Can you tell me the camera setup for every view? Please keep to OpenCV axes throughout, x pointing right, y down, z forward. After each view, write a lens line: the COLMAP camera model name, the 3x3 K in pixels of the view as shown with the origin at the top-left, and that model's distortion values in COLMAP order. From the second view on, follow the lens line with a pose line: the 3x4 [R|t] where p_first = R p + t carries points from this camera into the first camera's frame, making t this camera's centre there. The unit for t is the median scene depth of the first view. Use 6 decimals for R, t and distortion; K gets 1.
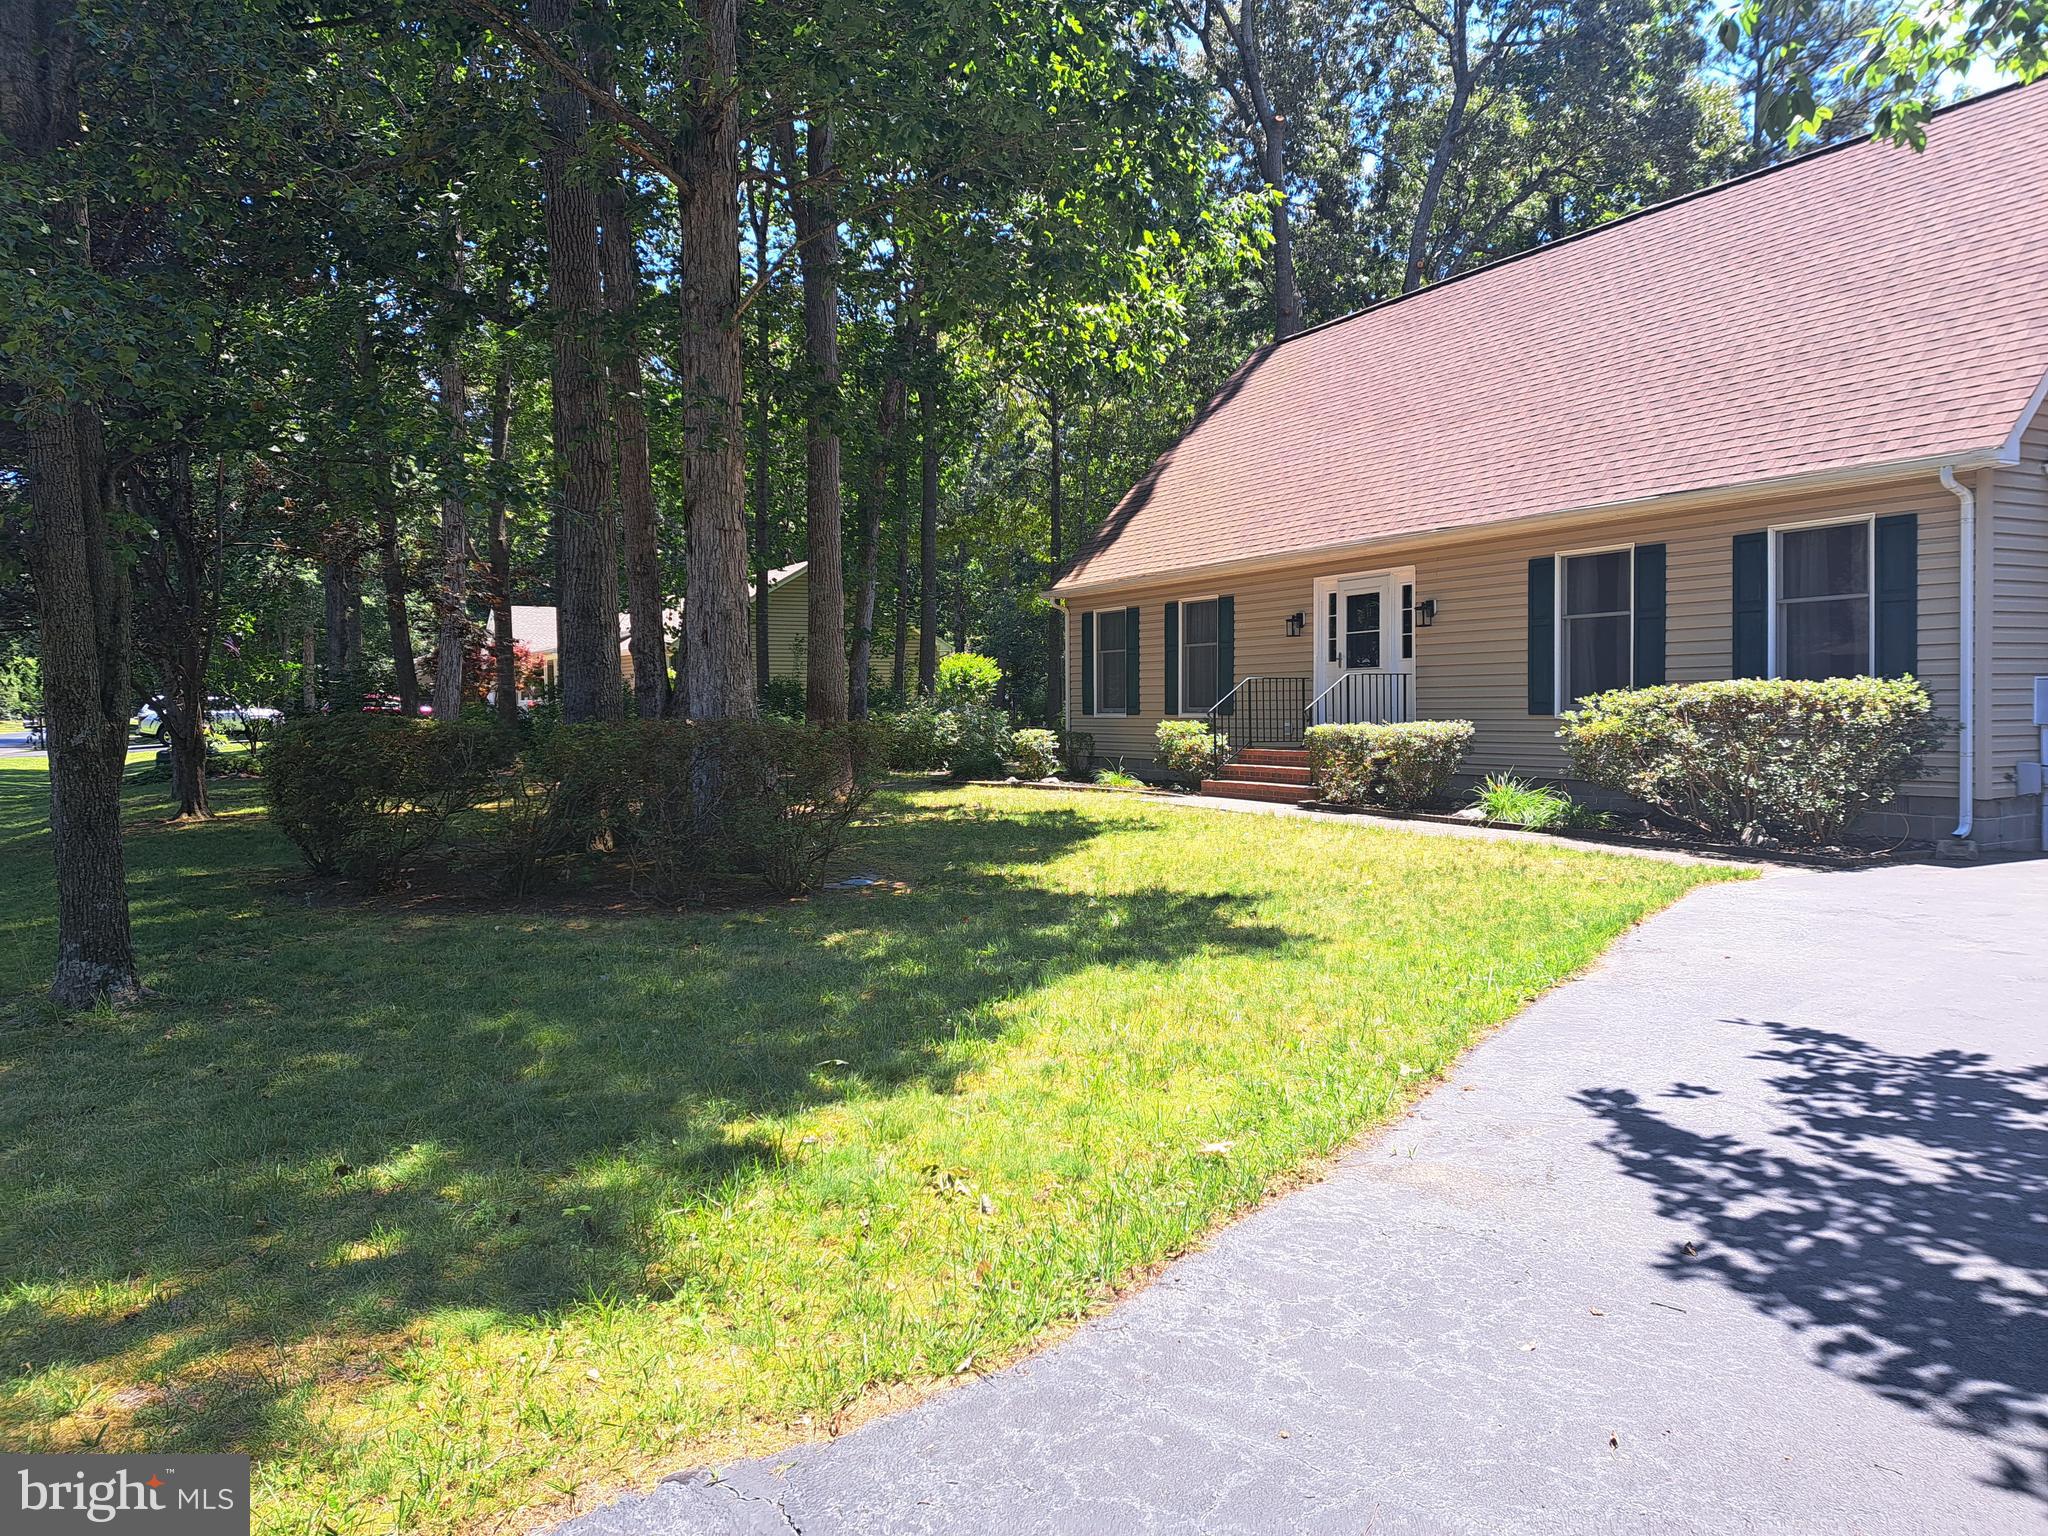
lens RADIAL K [[1438.0, 0, 1024.0], [0, 1438.0, 768.0], [0, 0, 1]] dist [0.056979, -0.074166]
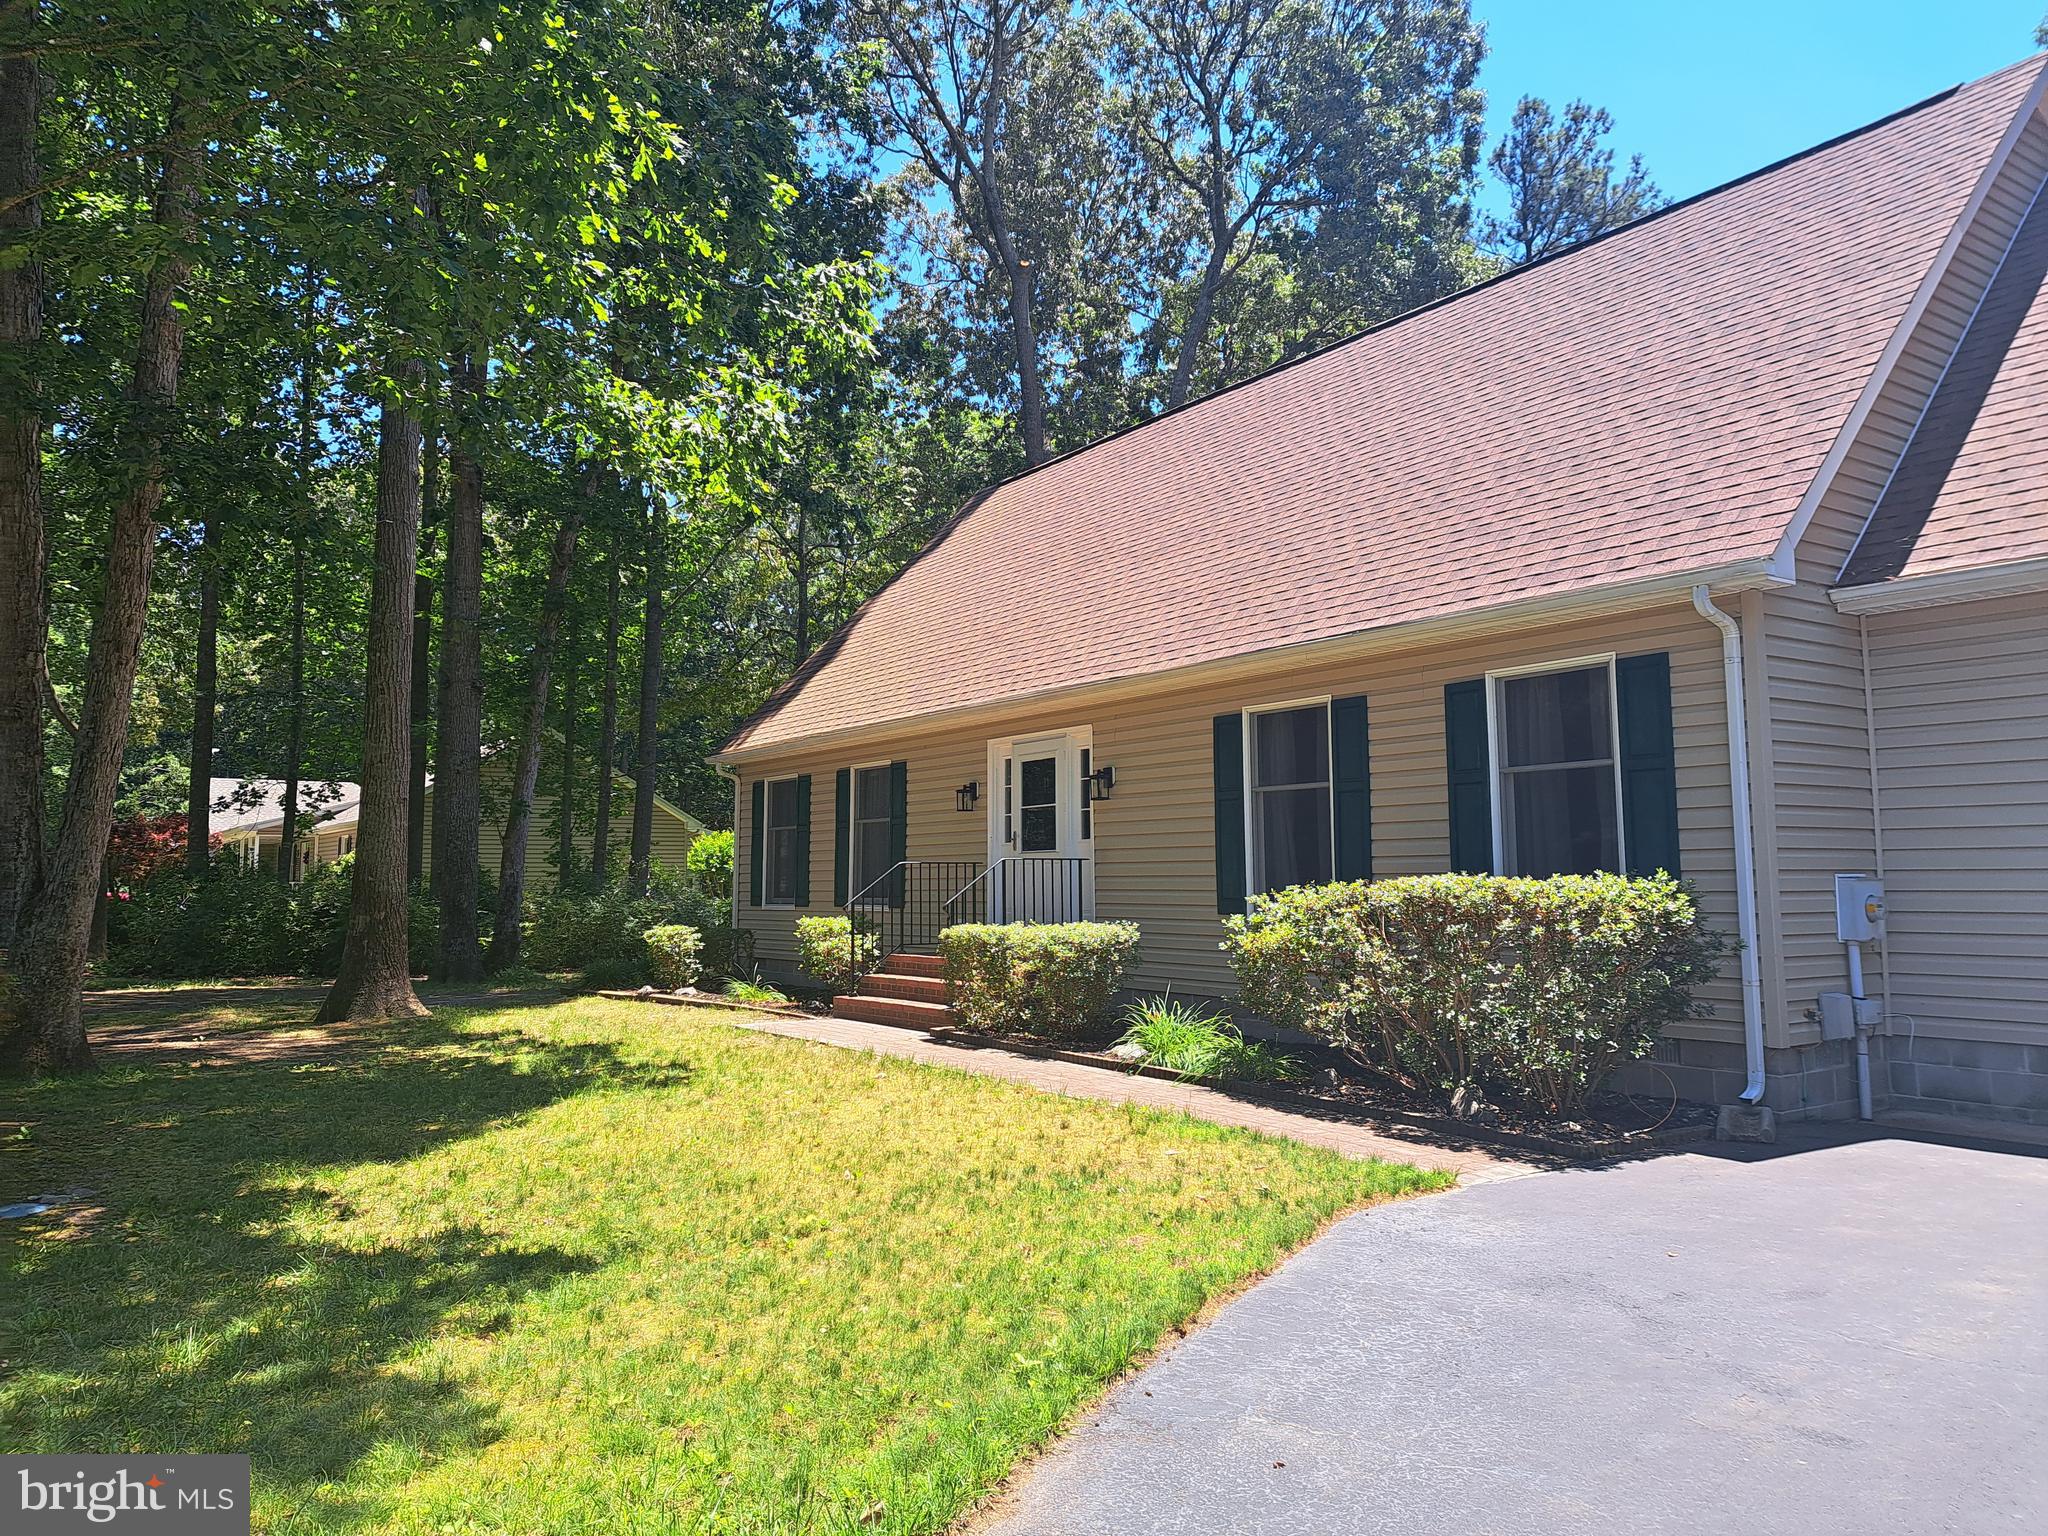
lens RADIAL K [[1417.1, 0, 1024.0], [0, 1417.1, 768.0], [0, 0, 1]] dist [0.115000, -0.197923]
pose [[0.995274, 0.013753, 0.096133, 0.195950], [-0.001582, 0.992085, -0.125557, -0.021481], [-0.097098, 0.124811, 0.987418, 0.283581]]
